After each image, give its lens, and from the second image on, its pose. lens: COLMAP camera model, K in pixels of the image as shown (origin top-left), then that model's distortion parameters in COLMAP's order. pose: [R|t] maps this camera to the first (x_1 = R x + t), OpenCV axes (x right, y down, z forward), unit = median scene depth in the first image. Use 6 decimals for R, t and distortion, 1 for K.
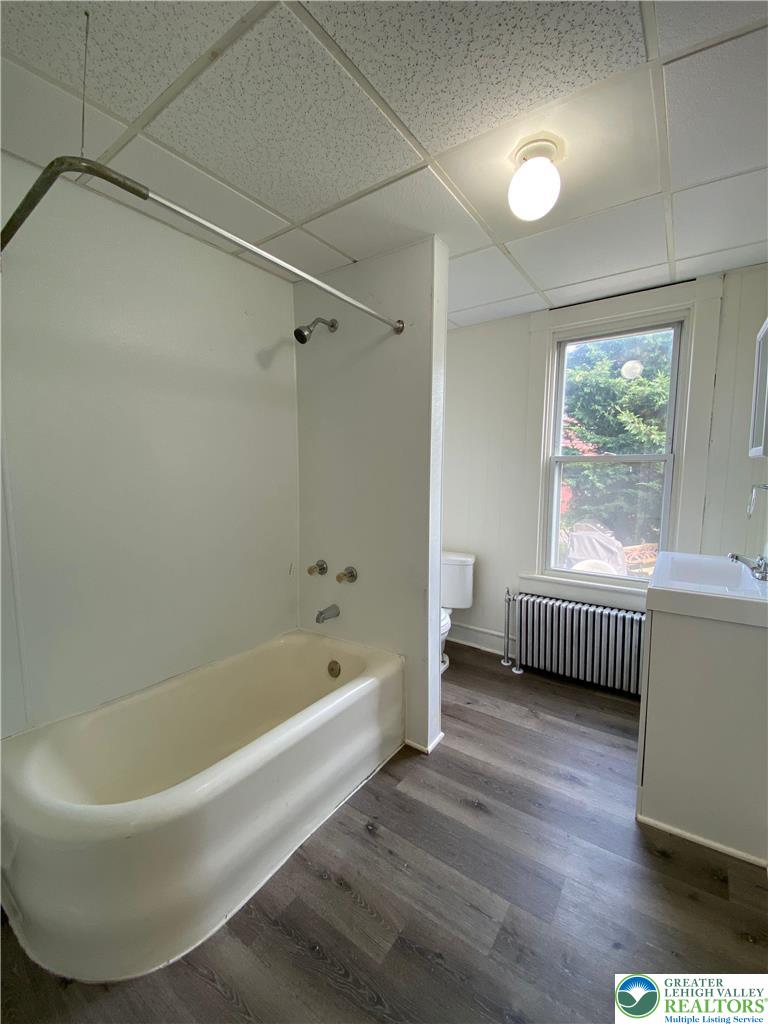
lens RADIAL K [[417.7, 0, 388.4], [0, 417.7, 510.8], [0, 0, 1]] dist [0.031715, -0.027405]
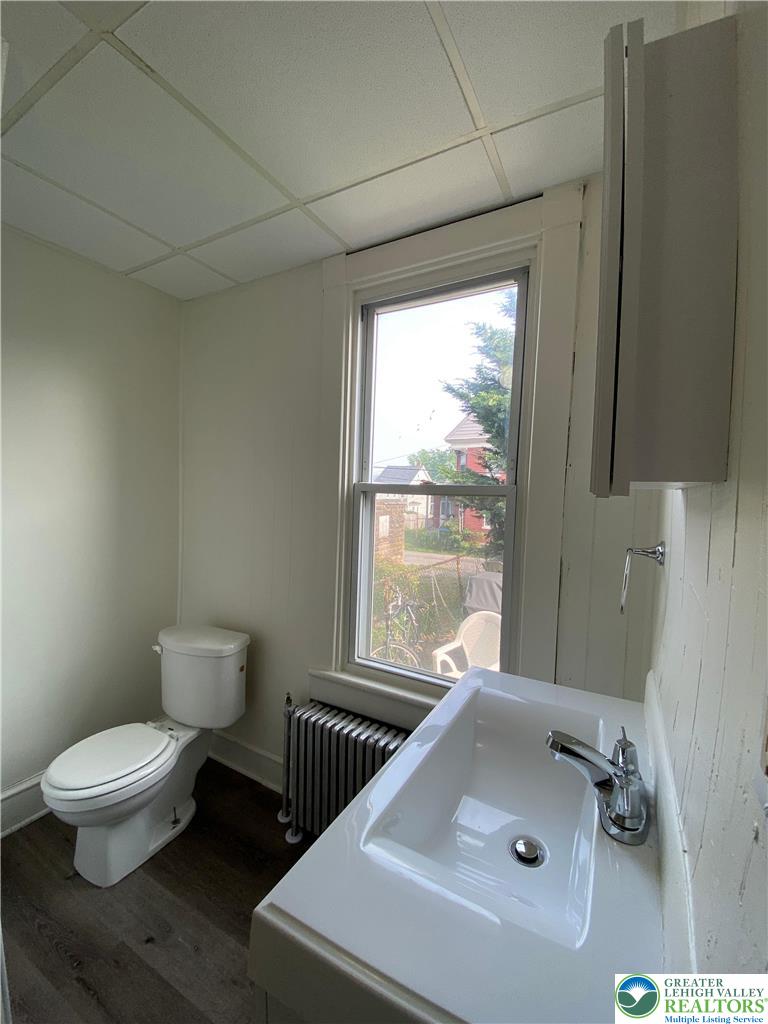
lens RADIAL K [[417.7, 0, 388.4], [0, 417.7, 510.8], [0, 0, 1]] dist [0.031715, -0.027405]
pose [[0.993013, 0.029371, 0.114293, 0.355893], [-0.022716, 0.997994, -0.059099, -0.051577], [-0.115800, 0.056090, 0.991688, 0.356226]]
